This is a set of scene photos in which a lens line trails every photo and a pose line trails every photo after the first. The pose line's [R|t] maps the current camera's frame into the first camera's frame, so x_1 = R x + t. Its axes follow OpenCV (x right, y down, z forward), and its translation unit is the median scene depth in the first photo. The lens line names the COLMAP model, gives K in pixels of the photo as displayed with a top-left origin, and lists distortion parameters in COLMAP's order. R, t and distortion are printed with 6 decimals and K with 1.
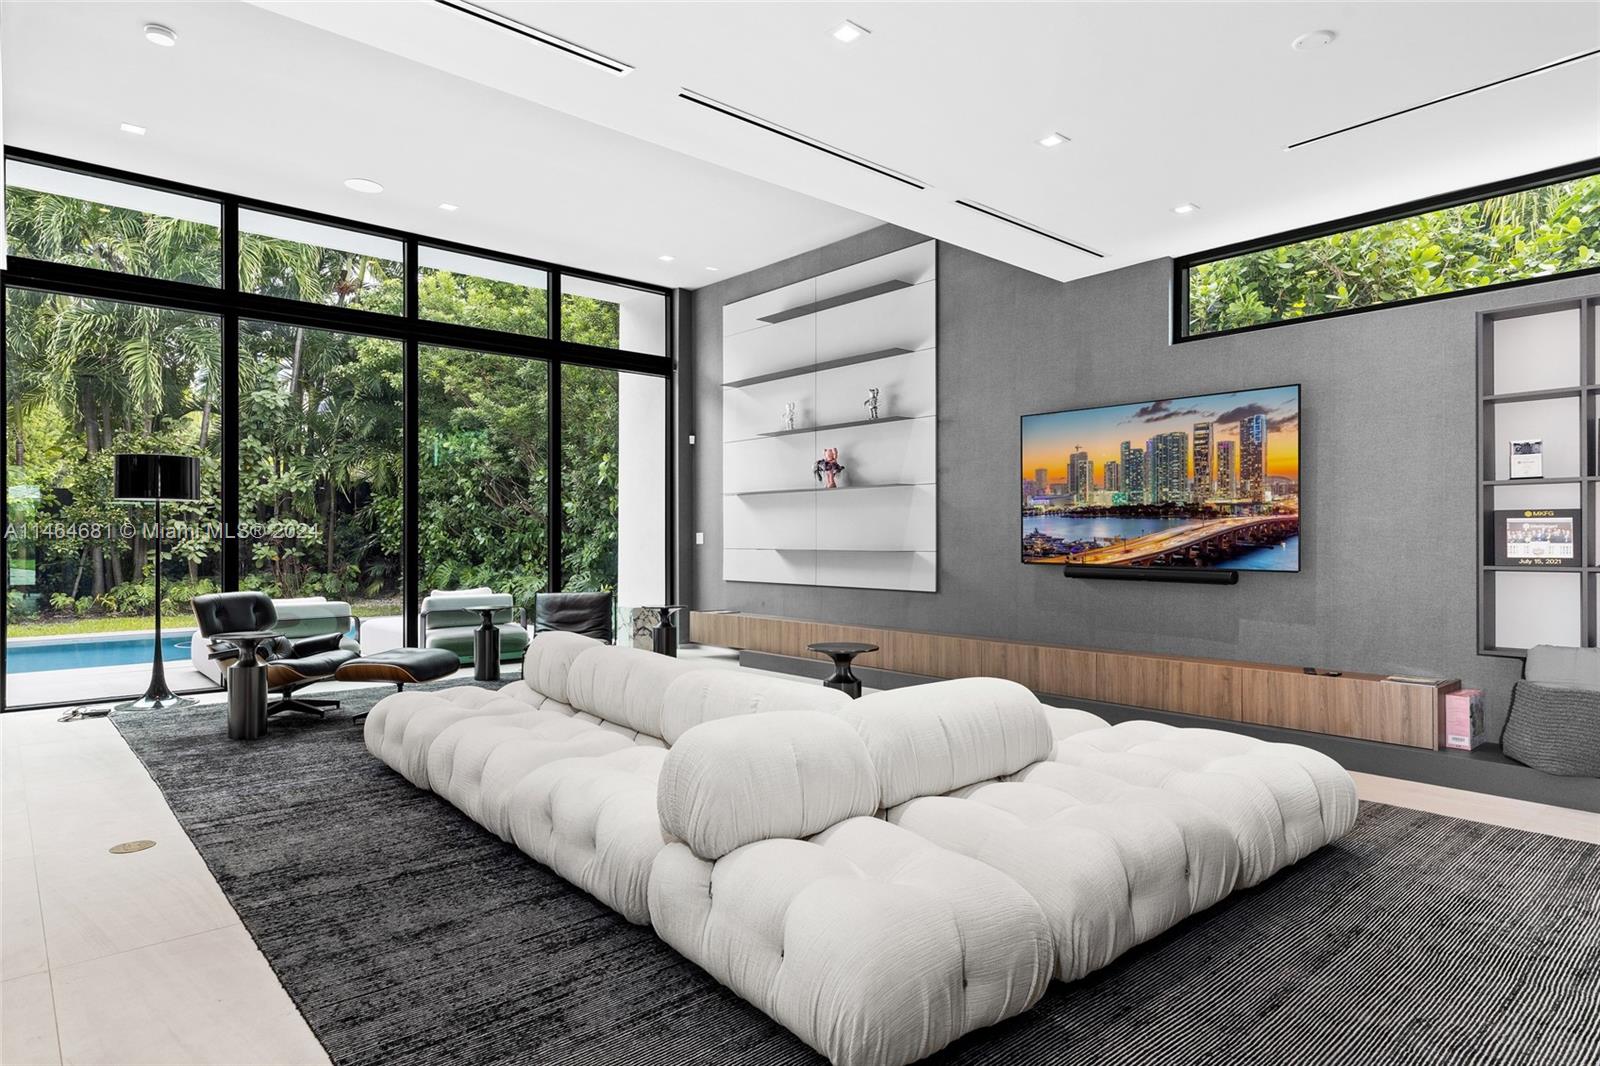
lens RADIAL K [[939.2, 0, 791.5], [0, 939.2, 531.9], [0, 0, 1]] dist [0.016881, 0.001860]
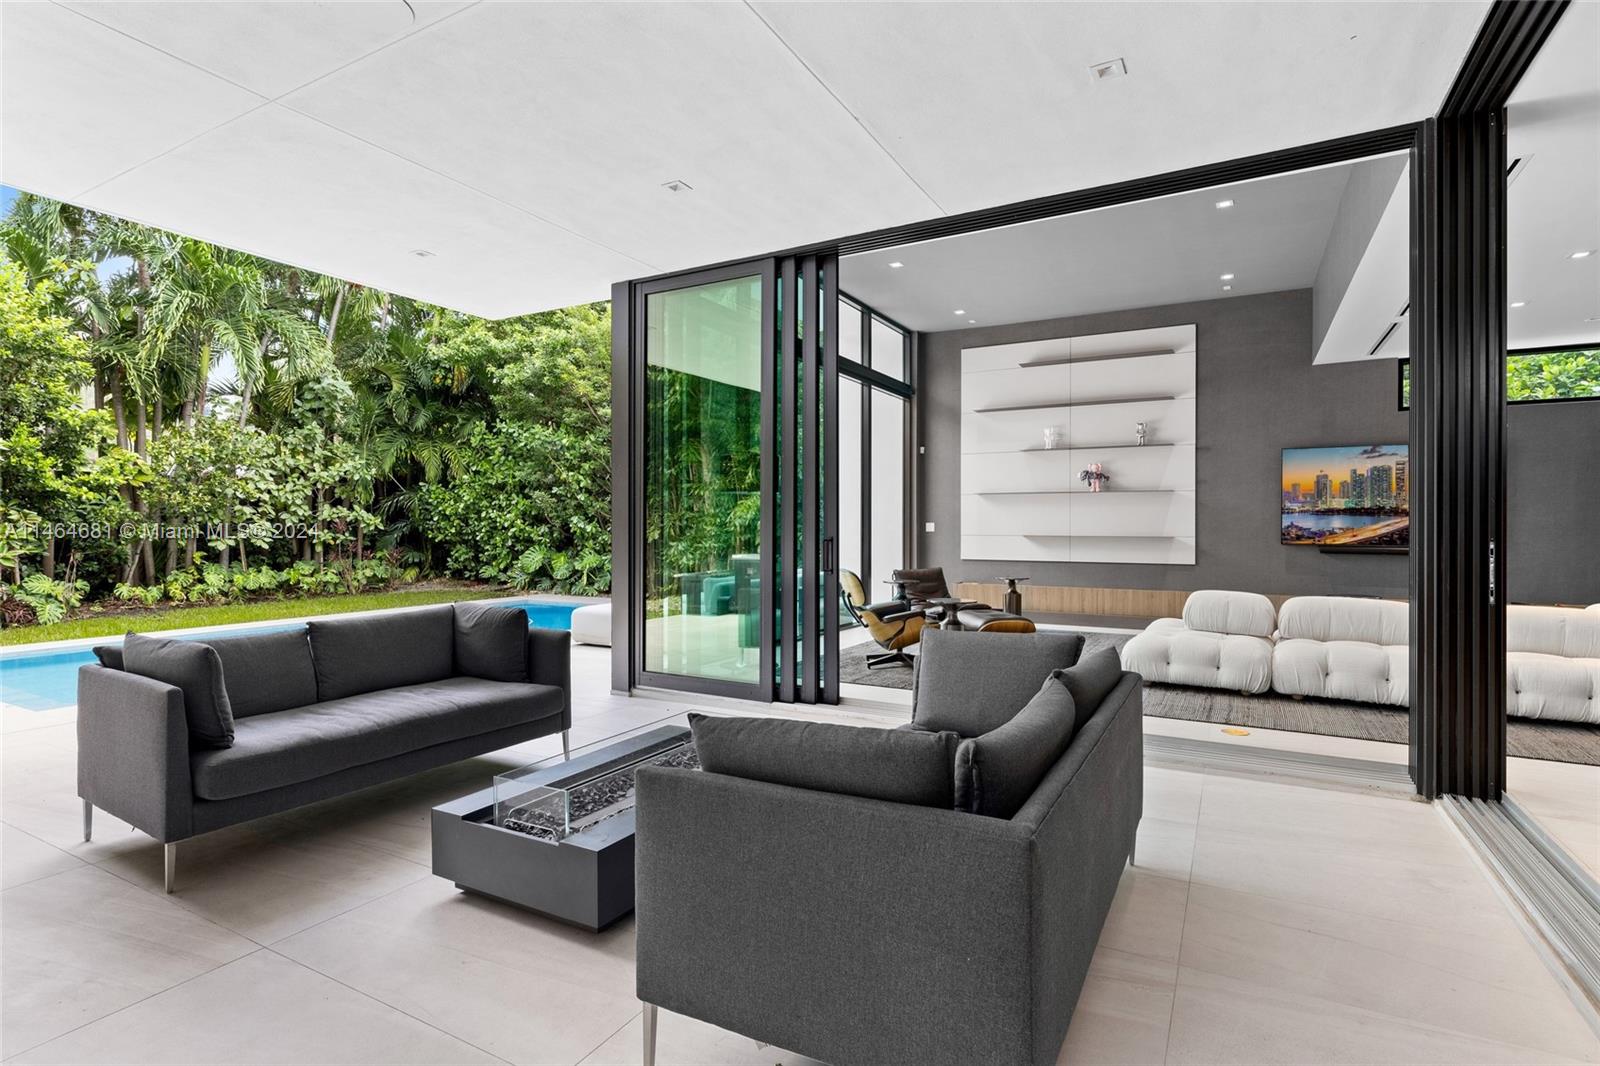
lens RADIAL K [[819.7, 0, 800.0], [0, 819.7, 533.0], [0, 0, 1]] dist [-0.117422, -0.000104]
pose [[0.953547, 0.000642, 0.301244, -0.984171], [-0.002783, 0.999974, 0.006678, 0.009609], [-0.301231, -0.007206, 0.953524, 0.009100]]
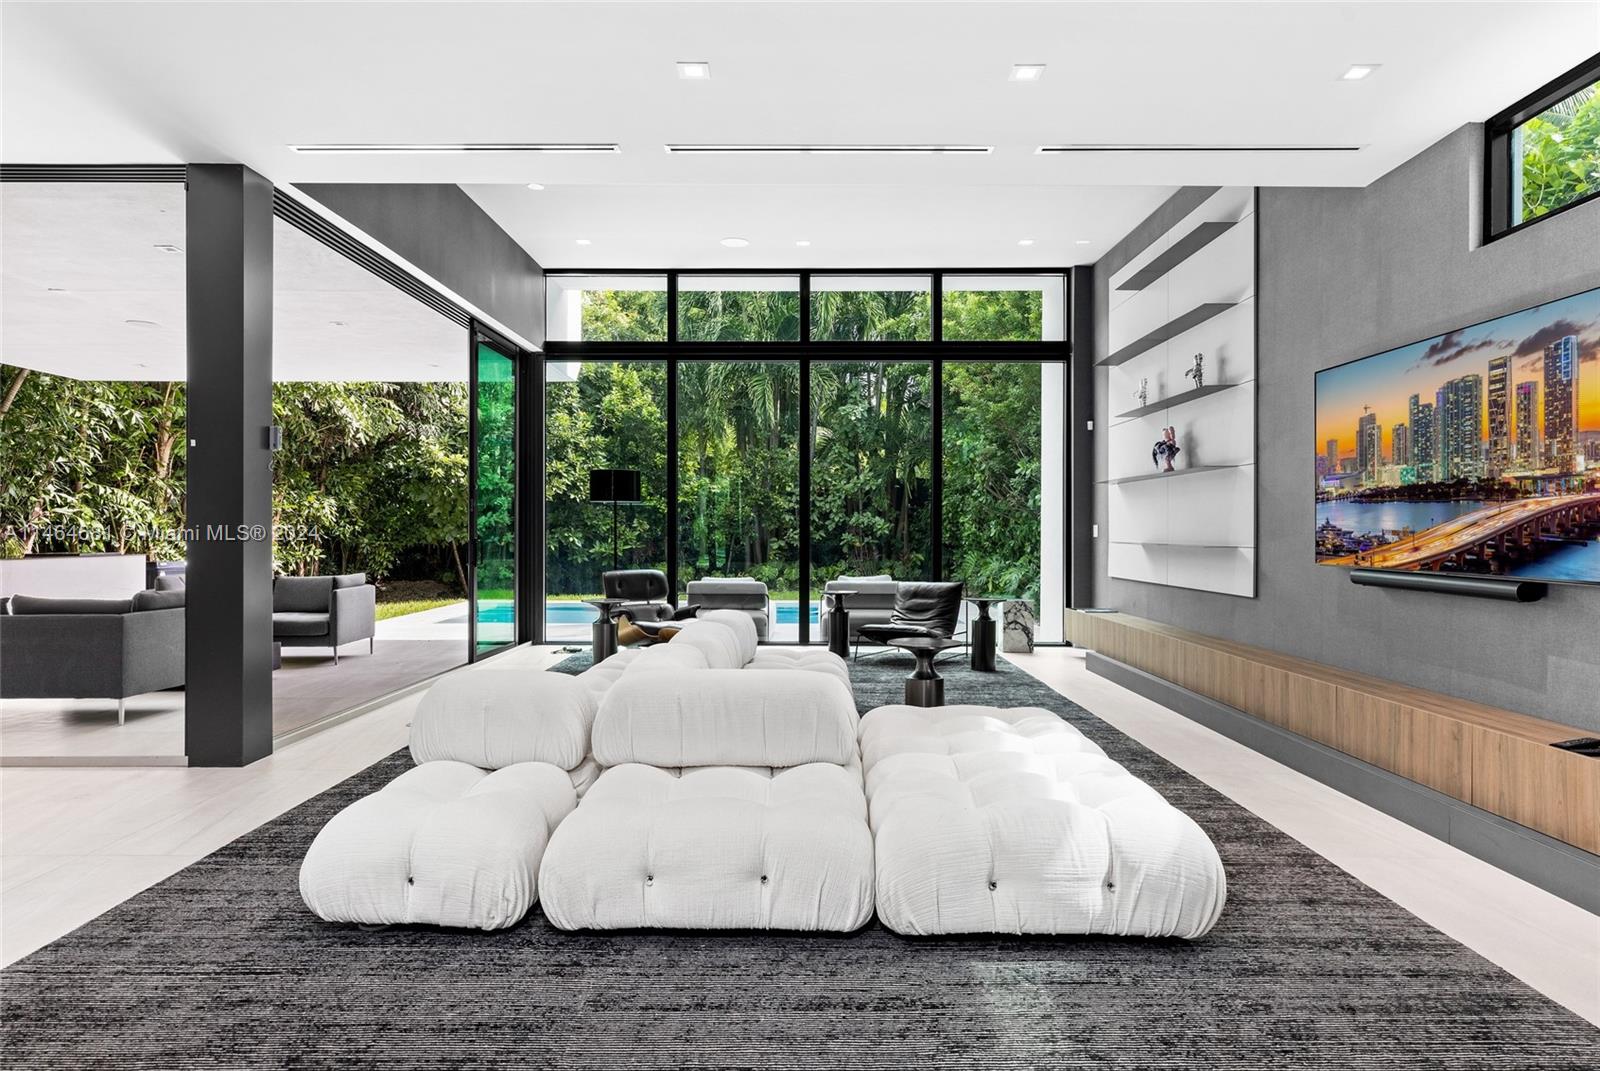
lens RADIAL K [[959.4, 0, 809.6], [0, 959.4, 526.8], [0, 0, 1]] dist [0.032078, 0.001377]
pose [[0.733554, -0.003330, -0.679623, 0.525227], [0.001467, 0.999993, -0.003316, 0.005743], [0.679629, 0.001436, 0.733554, 0.152605]]
